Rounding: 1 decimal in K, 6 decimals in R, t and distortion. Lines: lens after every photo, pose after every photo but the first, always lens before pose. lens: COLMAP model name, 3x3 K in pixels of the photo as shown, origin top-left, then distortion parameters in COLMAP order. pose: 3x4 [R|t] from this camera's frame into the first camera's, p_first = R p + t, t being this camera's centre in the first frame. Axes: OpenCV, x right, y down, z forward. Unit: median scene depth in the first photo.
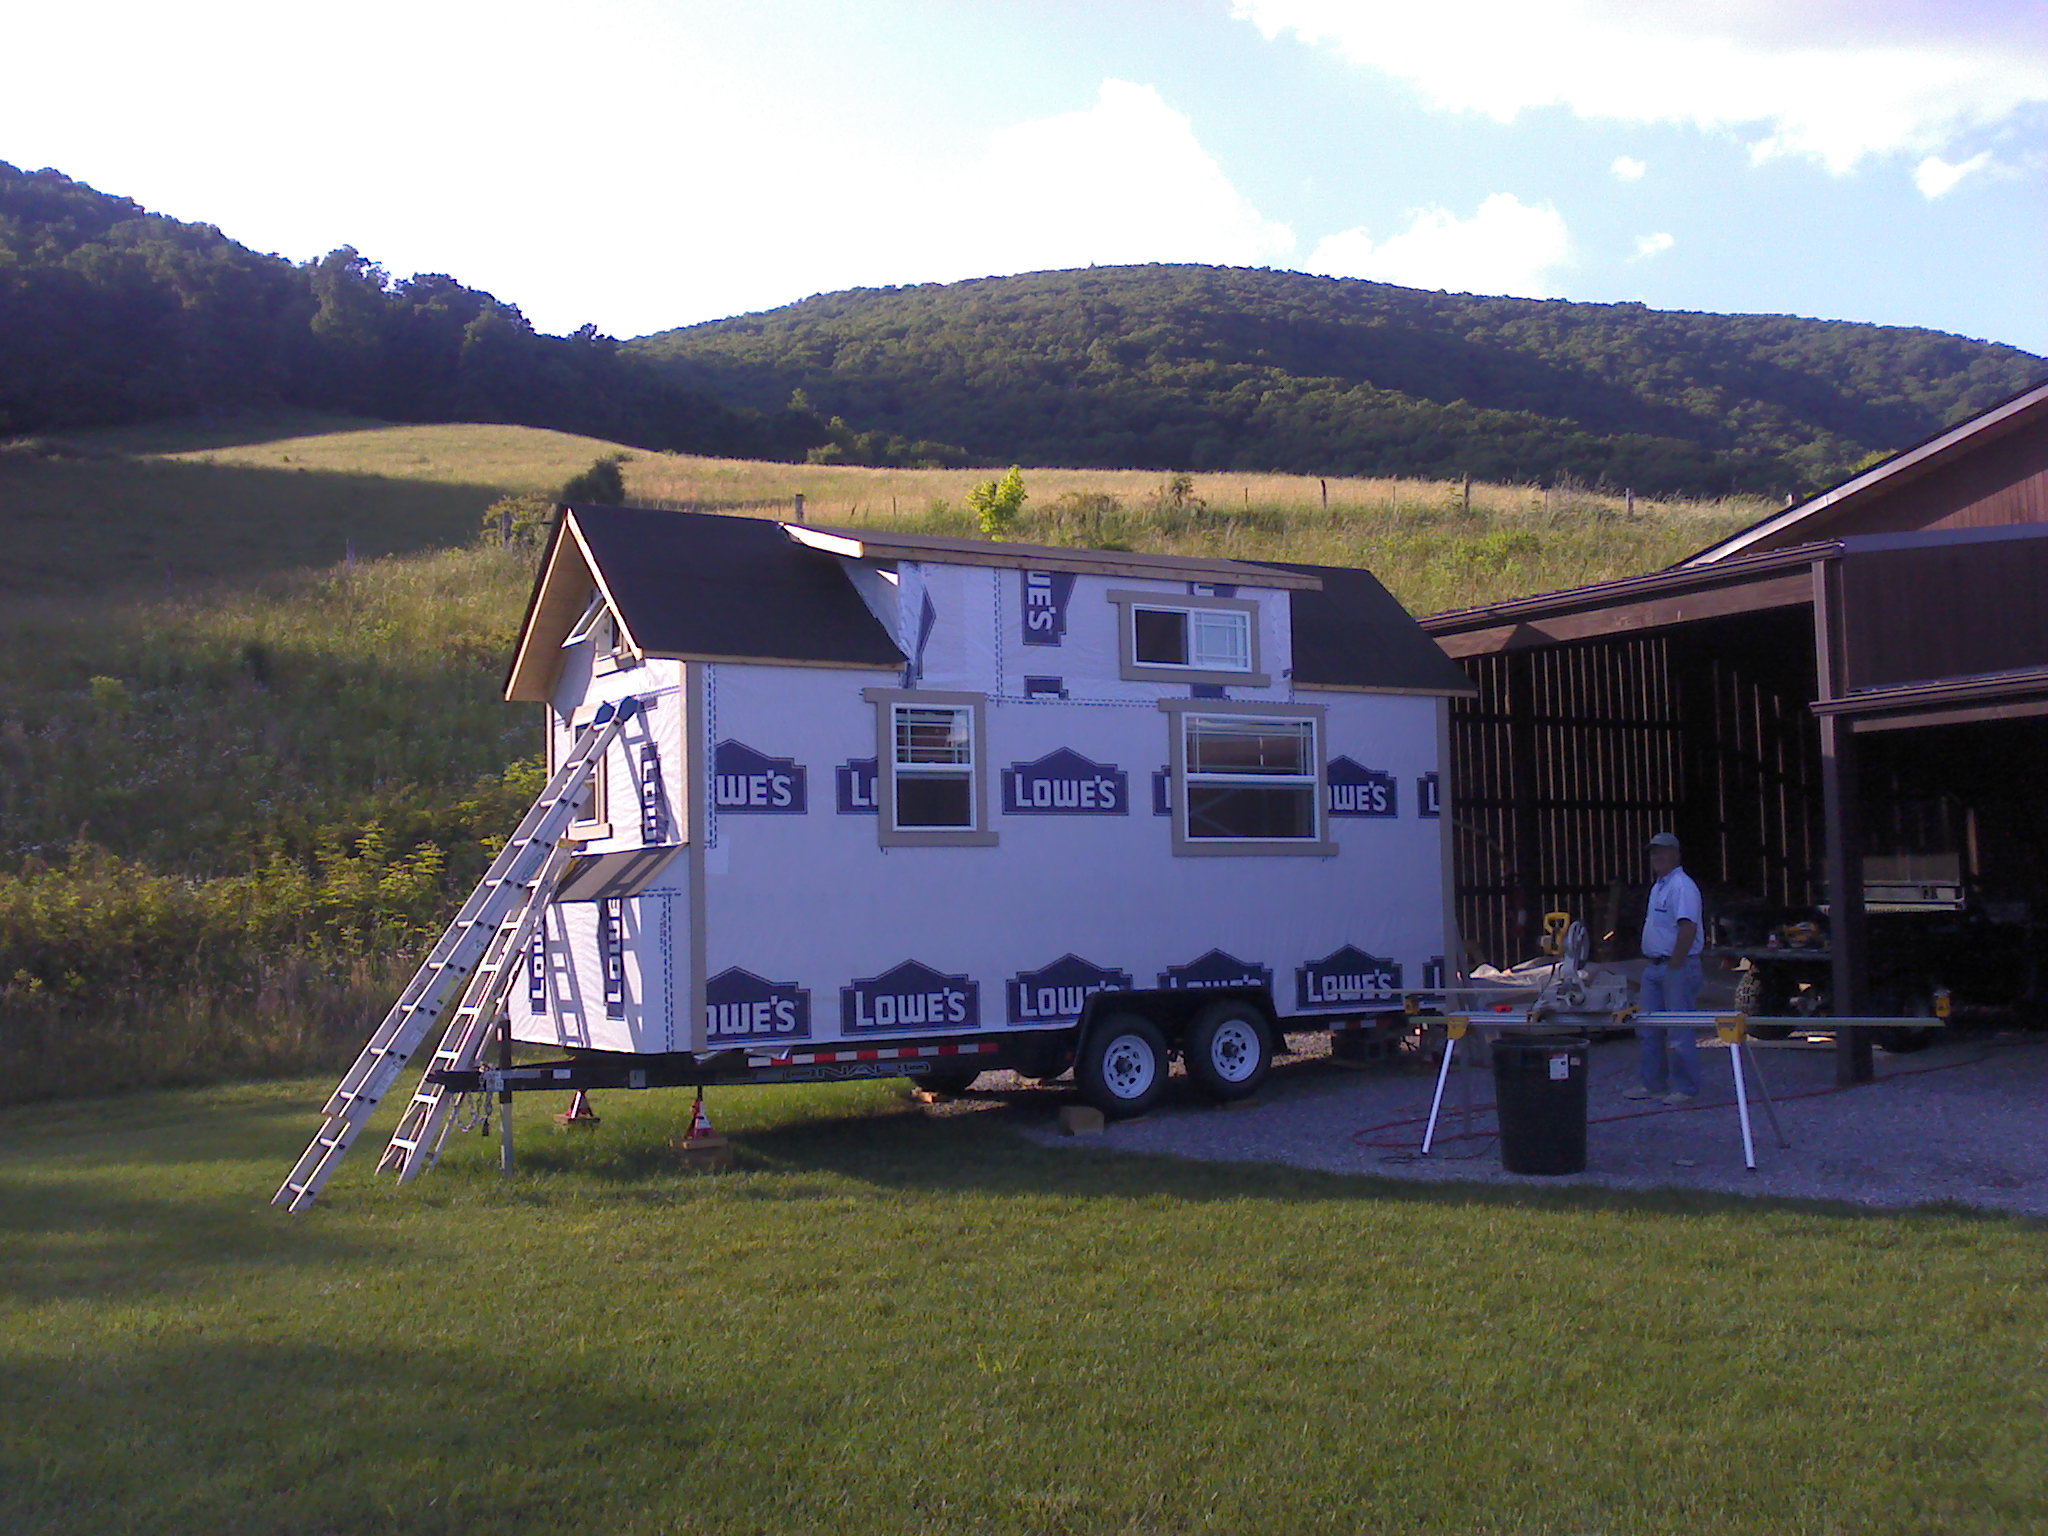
lens RADIAL K [[2004.6, 0, 945.0], [0, 2004.6, 763.7], [0, 0, 1]] dist [-0.007691, 0.006727]
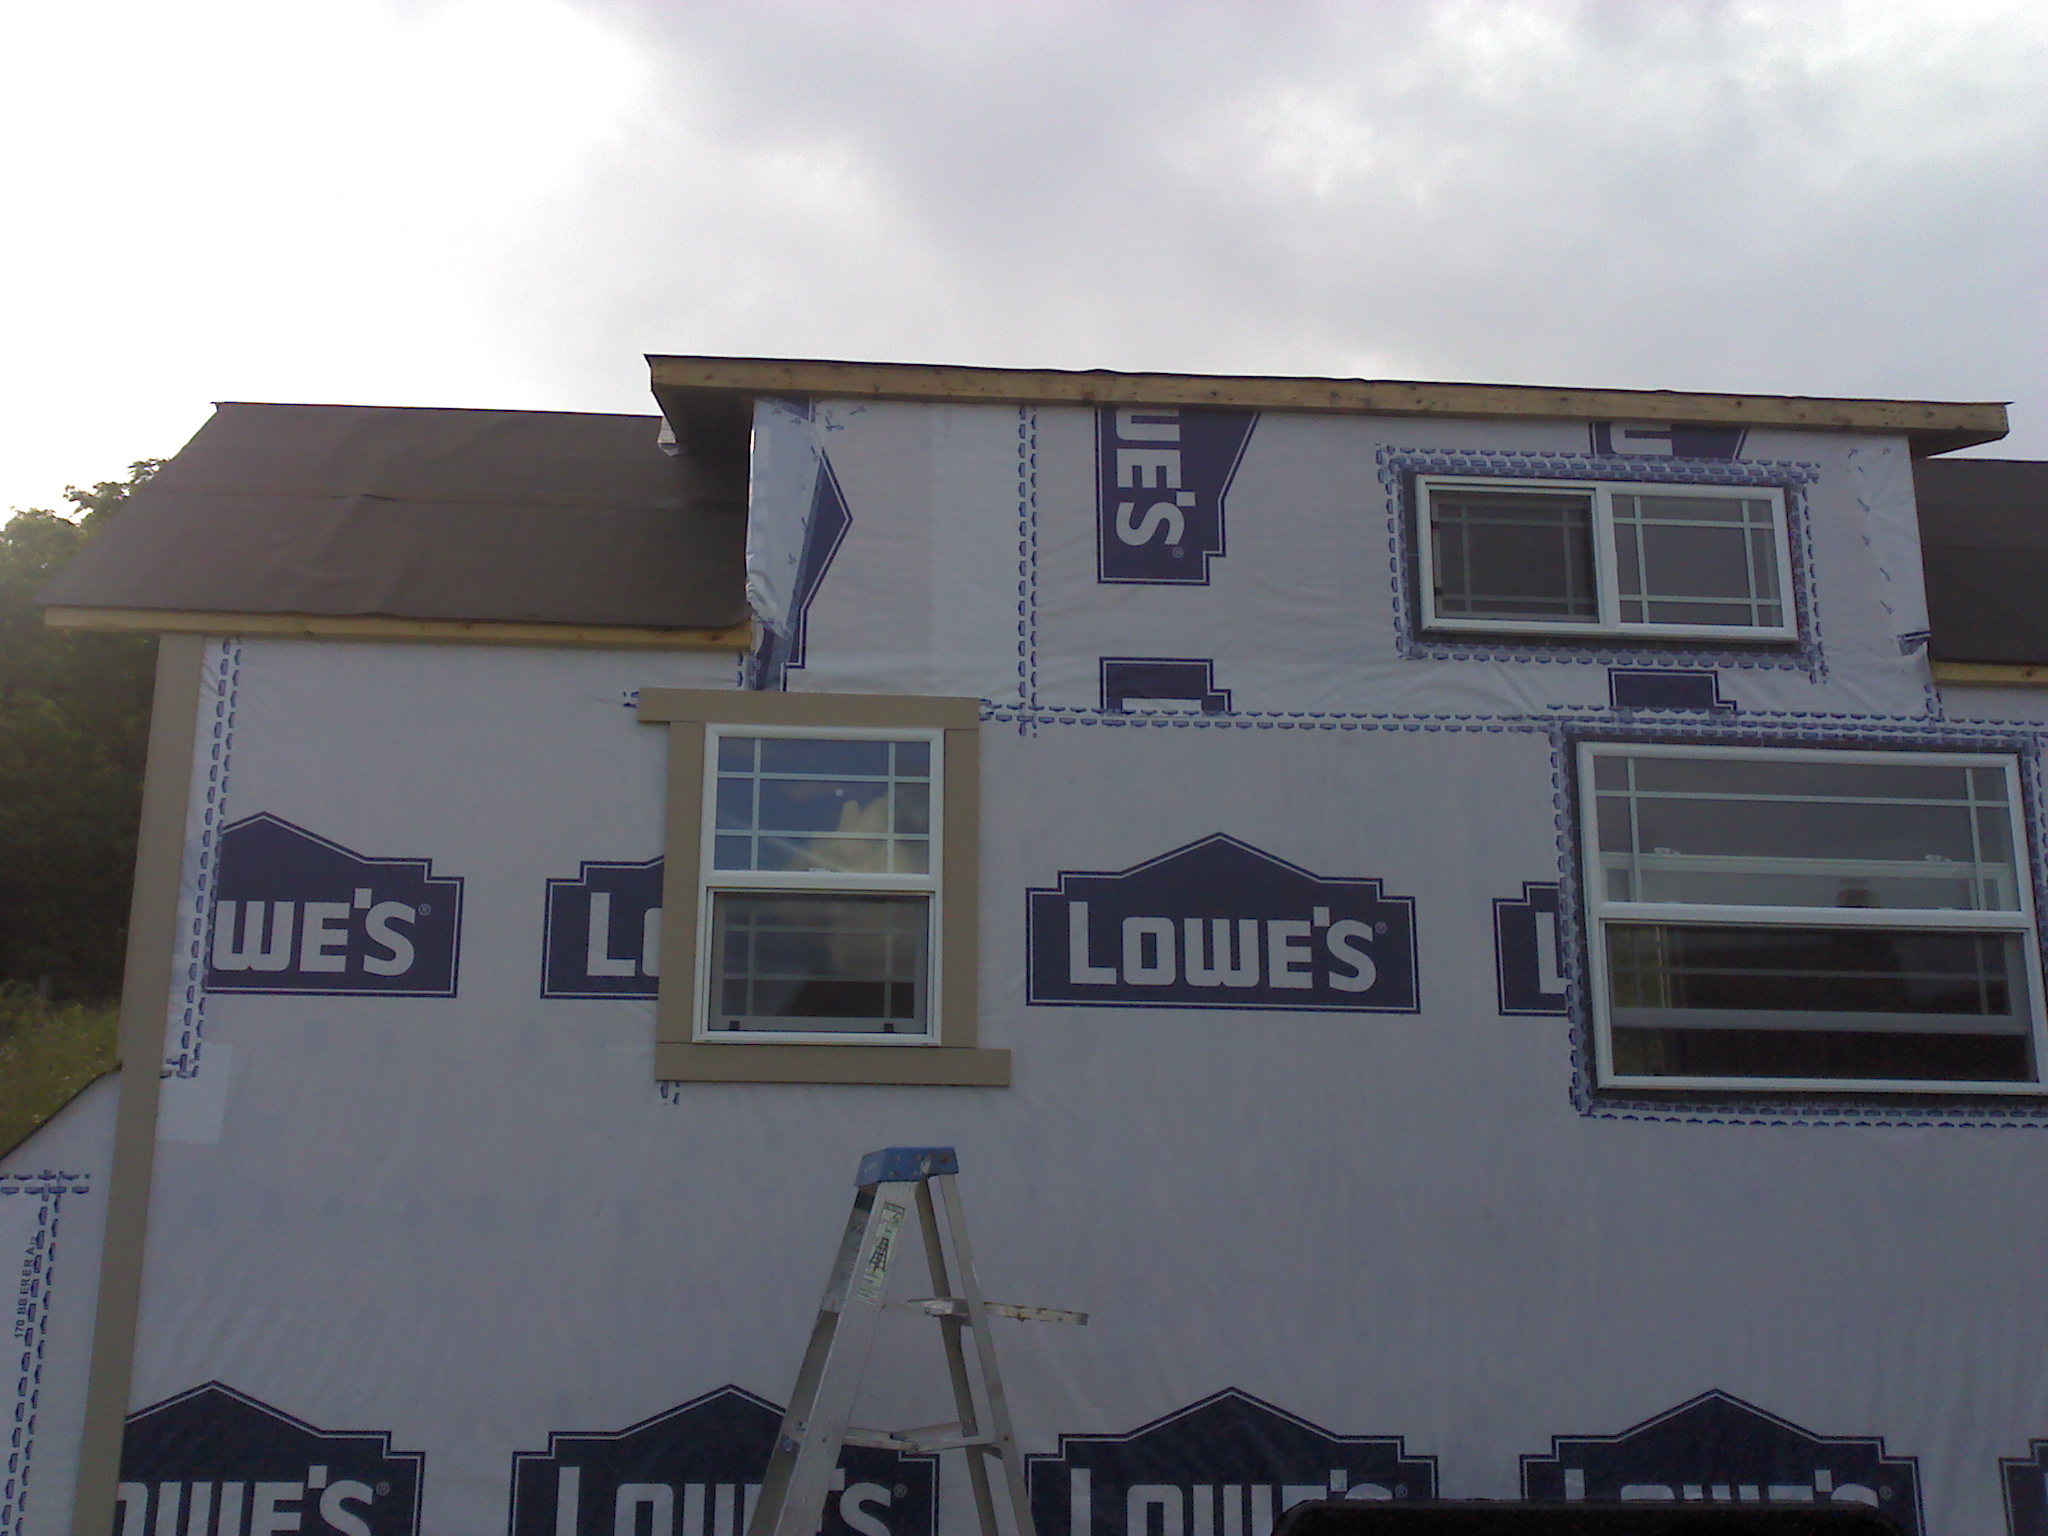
lens RADIAL K [[2011.2, 0, 938.7], [0, 2011.2, 767.8], [0, 0, 1]] dist [0.022366, -0.159806]
pose [[0.894927, -0.078184, -0.439310, 0.182011], [0.002977, 0.985554, -0.169334, 0.044669], [0.446203, 0.150234, 0.882232, 0.627818]]
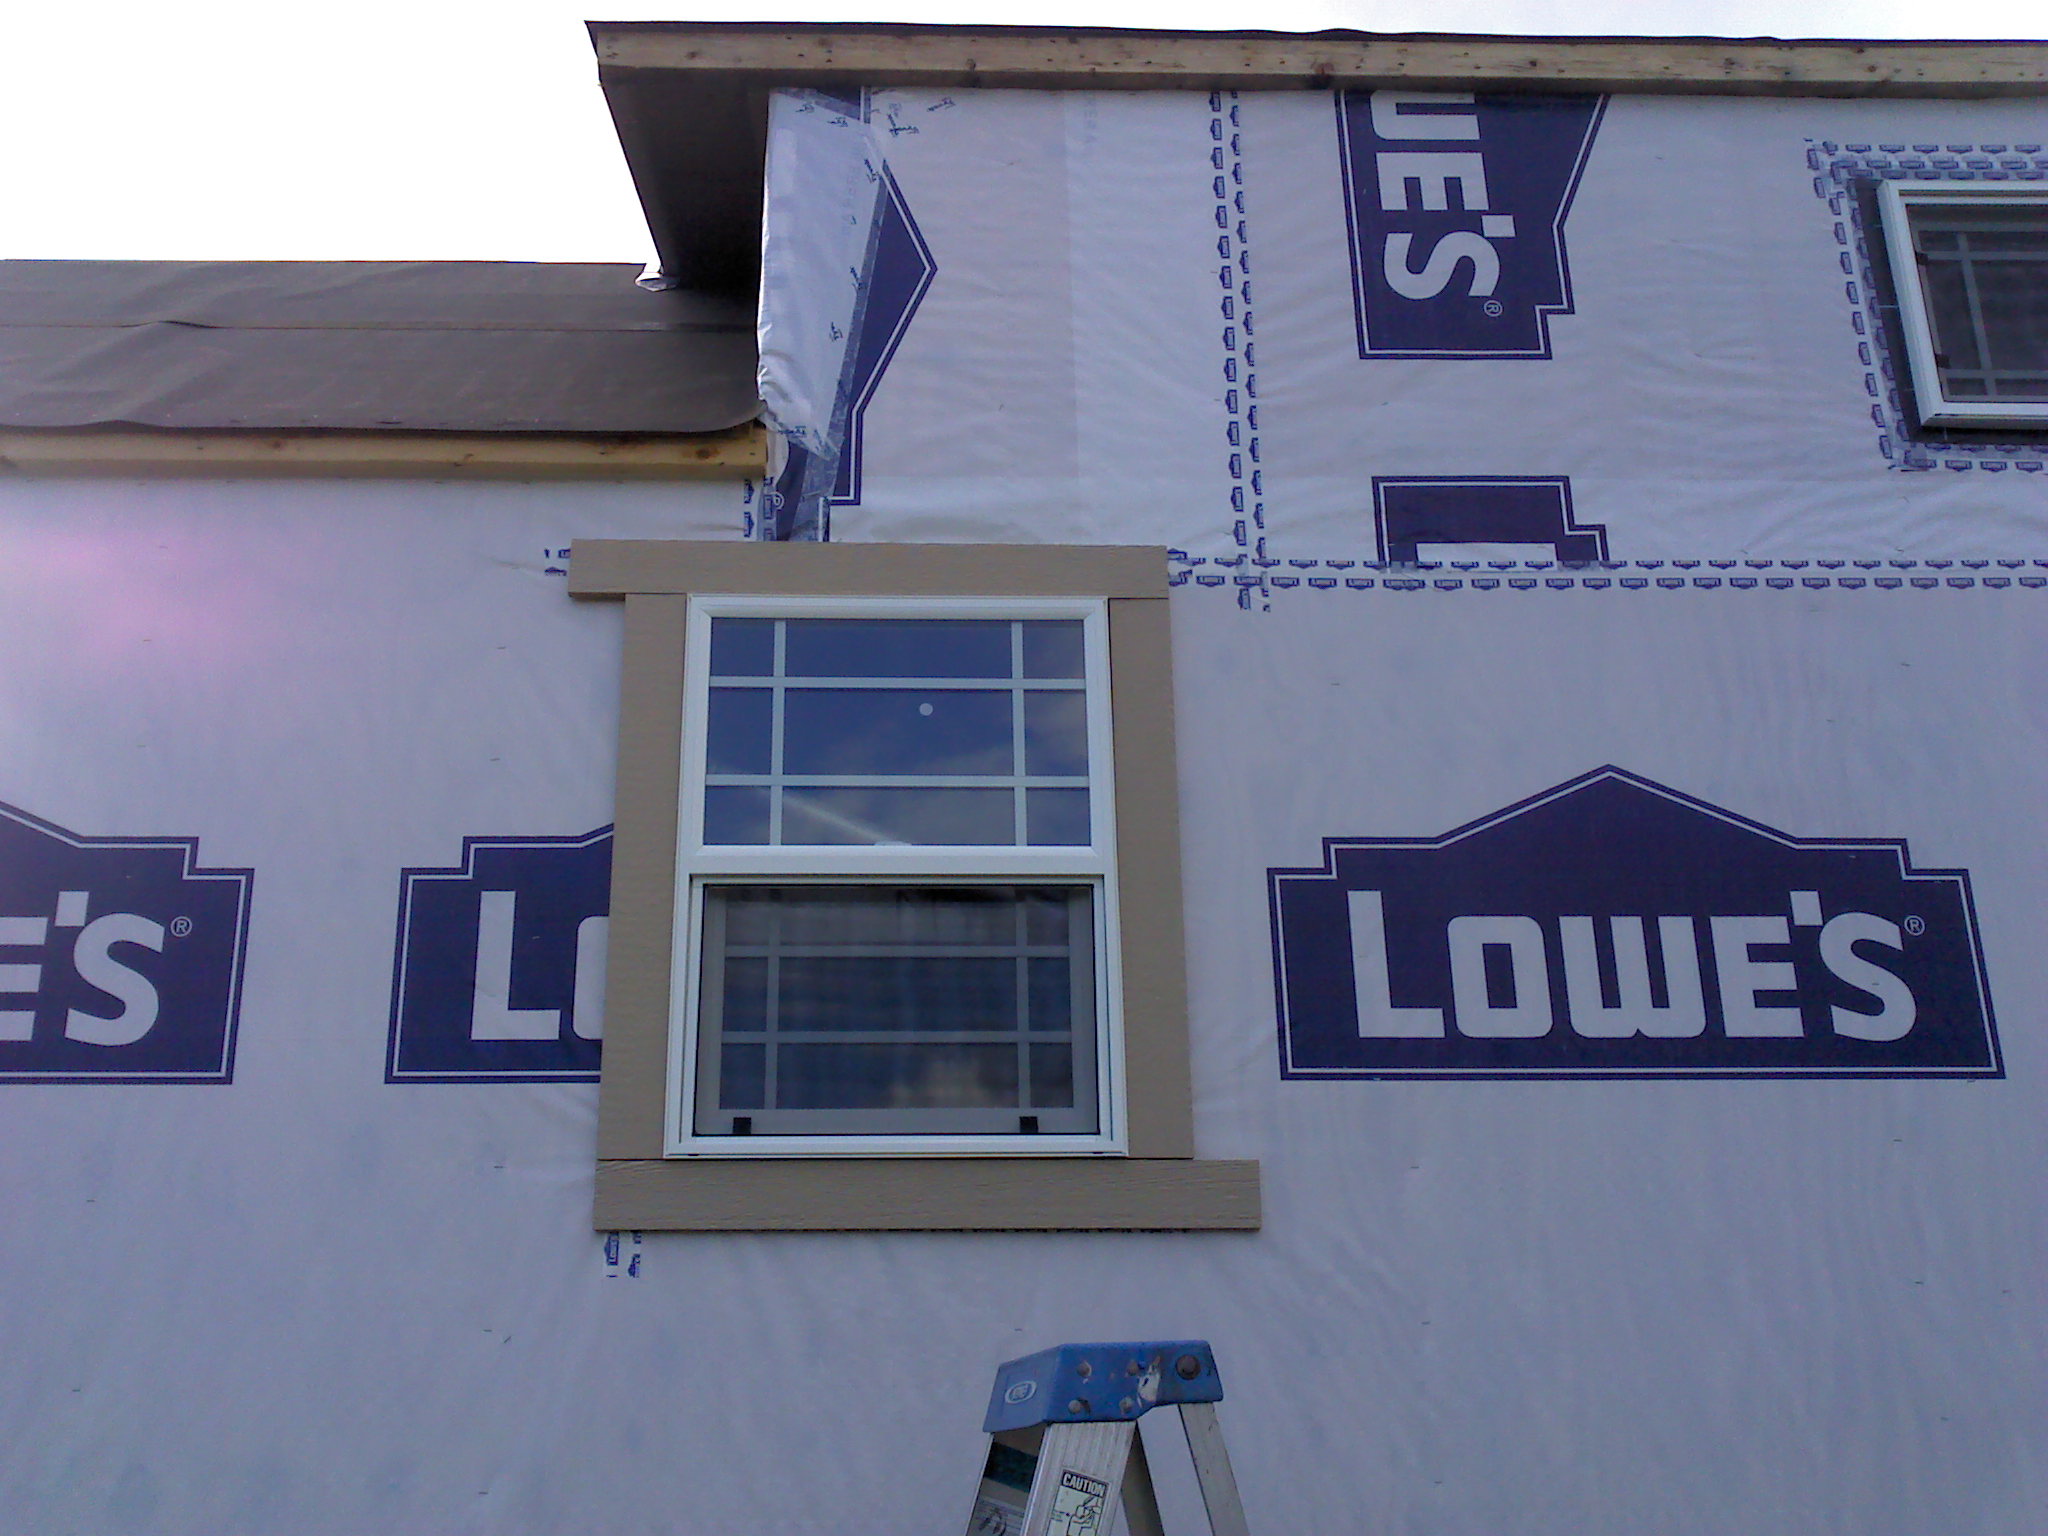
lens RADIAL K [[2042.9, 0, 950.8], [0, 2042.9, 787.1], [0, 0, 1]] dist [0.006924, -0.111628]
pose [[0.877752, -0.145617, -0.456450, 0.097215], [0.021468, 0.963691, -0.266155, 0.050595], [0.478633, 0.223820, 0.849008, 0.775849]]
